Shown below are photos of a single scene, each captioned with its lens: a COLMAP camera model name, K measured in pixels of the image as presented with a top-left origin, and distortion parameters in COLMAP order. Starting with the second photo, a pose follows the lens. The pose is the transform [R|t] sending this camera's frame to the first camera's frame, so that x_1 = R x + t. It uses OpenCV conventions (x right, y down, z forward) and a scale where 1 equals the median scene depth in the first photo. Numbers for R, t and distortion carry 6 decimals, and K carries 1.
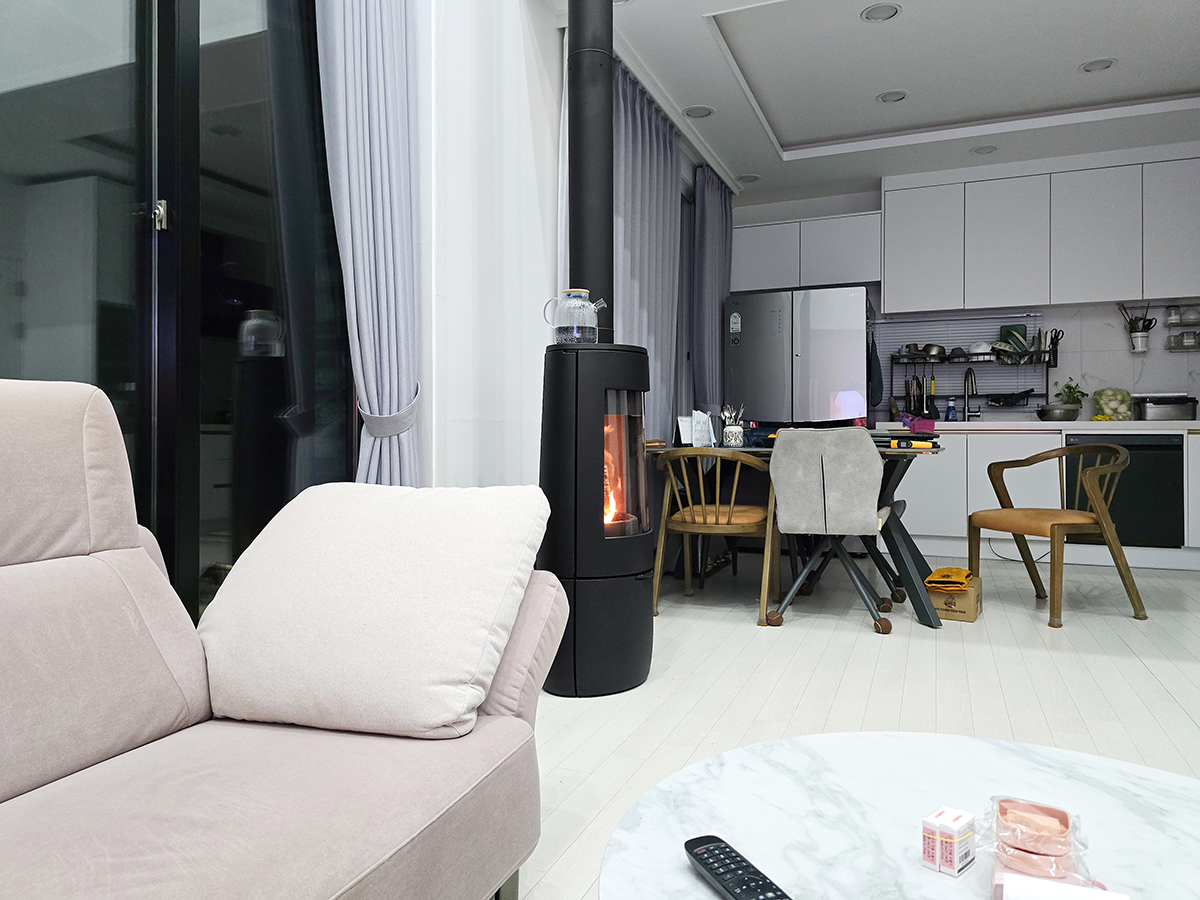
lens RADIAL K [[776.0, 0, 620.6], [0, 776.0, 413.2], [0, 0, 1]] dist [0.038680, 0.000287]
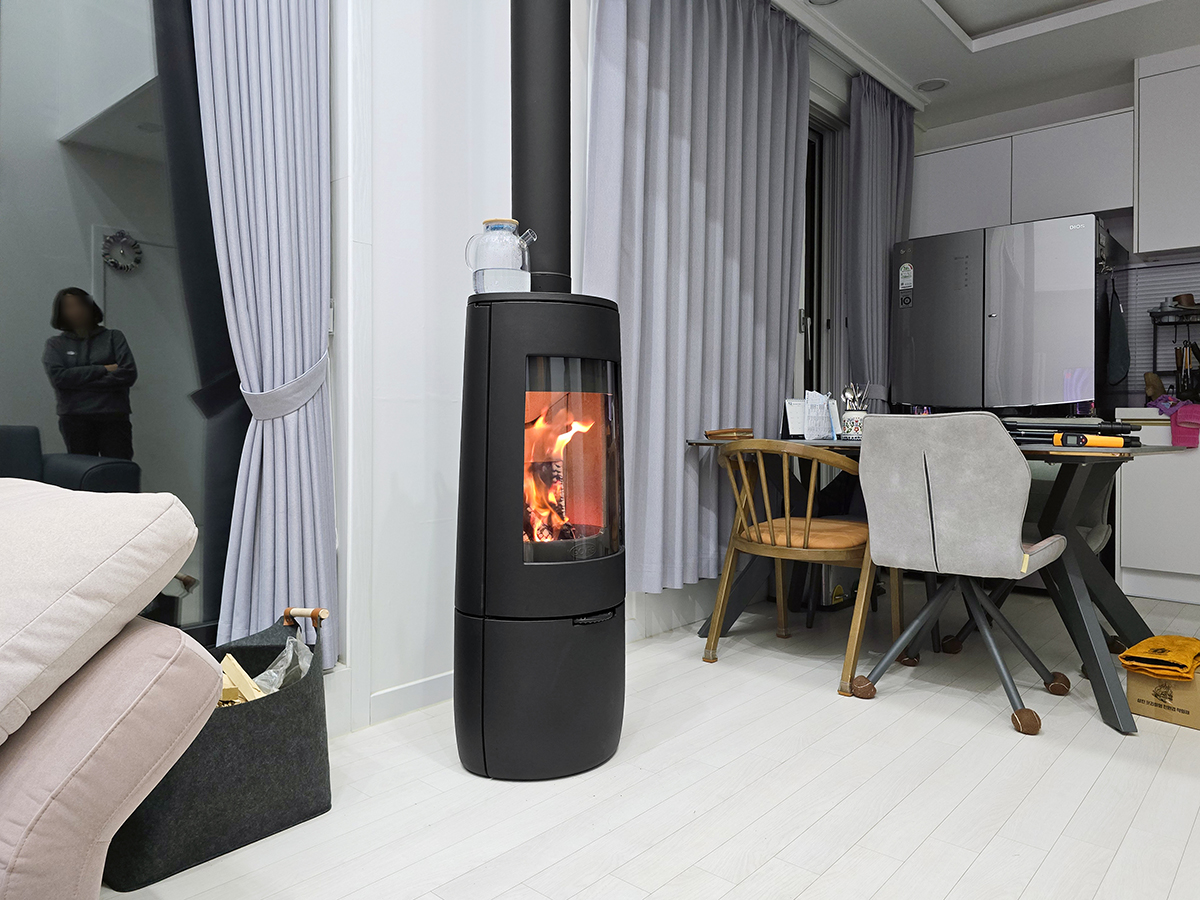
lens RADIAL K [[798.2, 0, 621.8], [0, 798.2, 409.4], [0, 0, 1]] dist [0.005791, -0.001028]
pose [[0.938867, 0.004445, -0.344250, 0.218233], [-0.000689, 0.999939, 0.011033, 0.007144], [0.344278, -0.010121, 0.938813, 0.236076]]
